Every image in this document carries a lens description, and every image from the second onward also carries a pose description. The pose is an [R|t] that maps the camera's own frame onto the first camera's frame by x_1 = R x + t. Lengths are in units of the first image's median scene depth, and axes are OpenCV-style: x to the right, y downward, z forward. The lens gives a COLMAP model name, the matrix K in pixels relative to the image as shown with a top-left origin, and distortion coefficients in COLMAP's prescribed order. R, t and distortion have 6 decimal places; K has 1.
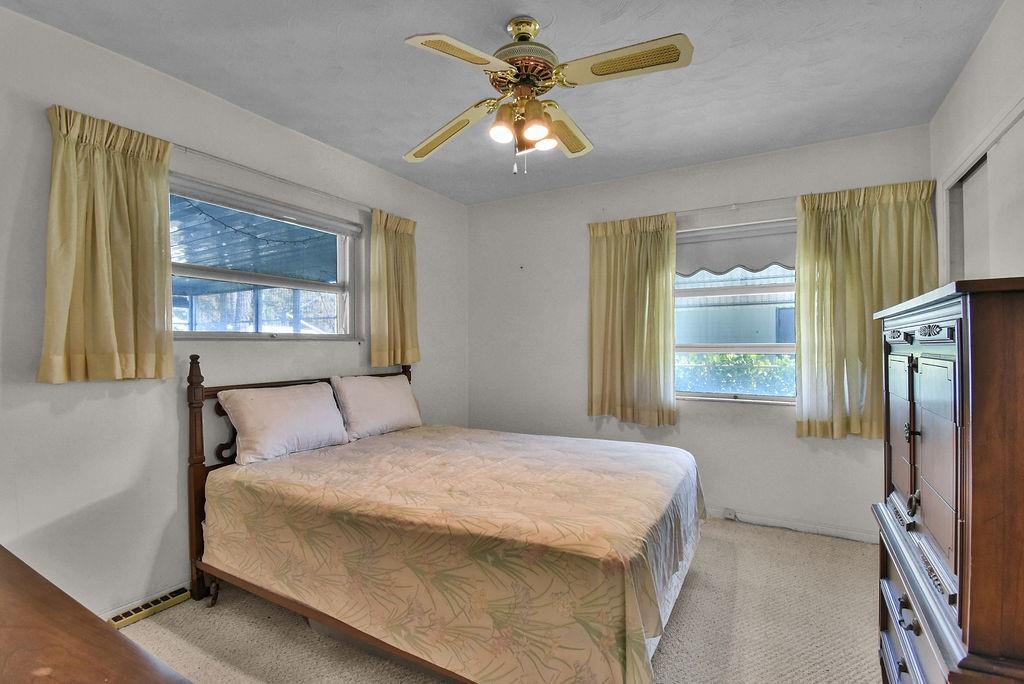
lens RADIAL K [[483.2, 0, 520.5], [0, 483.2, 355.6], [0, 0, 1]] dist [0.001045, -0.018481]
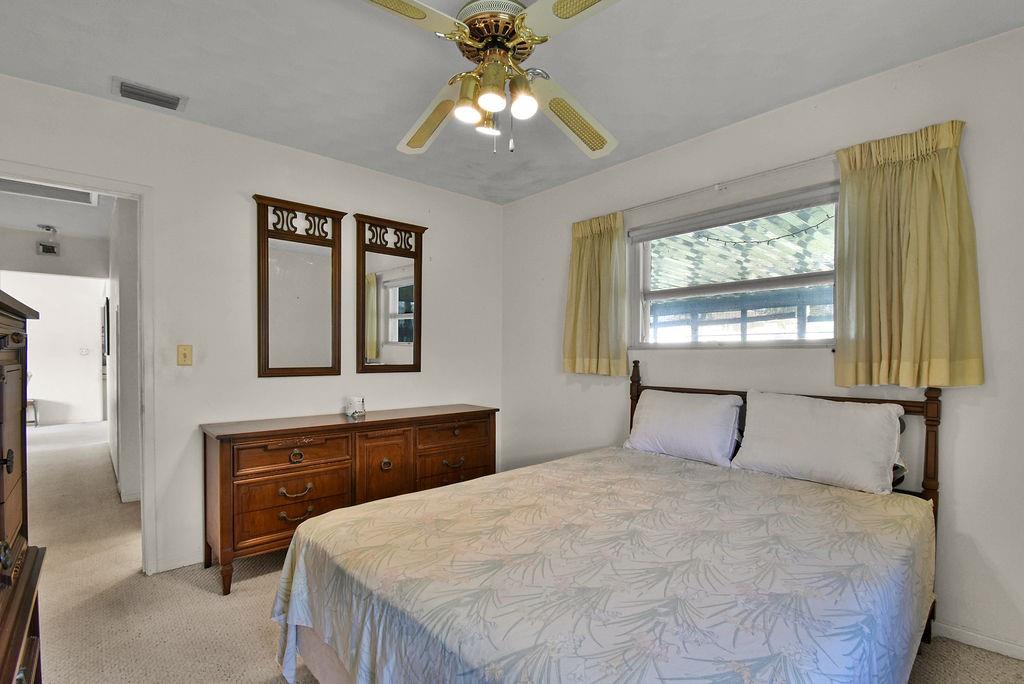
lens RADIAL K [[483.2, 0, 520.5], [0, 483.2, 355.6], [0, 0, 1]] dist [0.001045, -0.018481]
pose [[-0.323101, 0.002828, -0.946360, 0.769729], [-0.023564, 0.999661, 0.011032, -0.024344], [0.946071, 0.025865, -0.322925, 1.246037]]
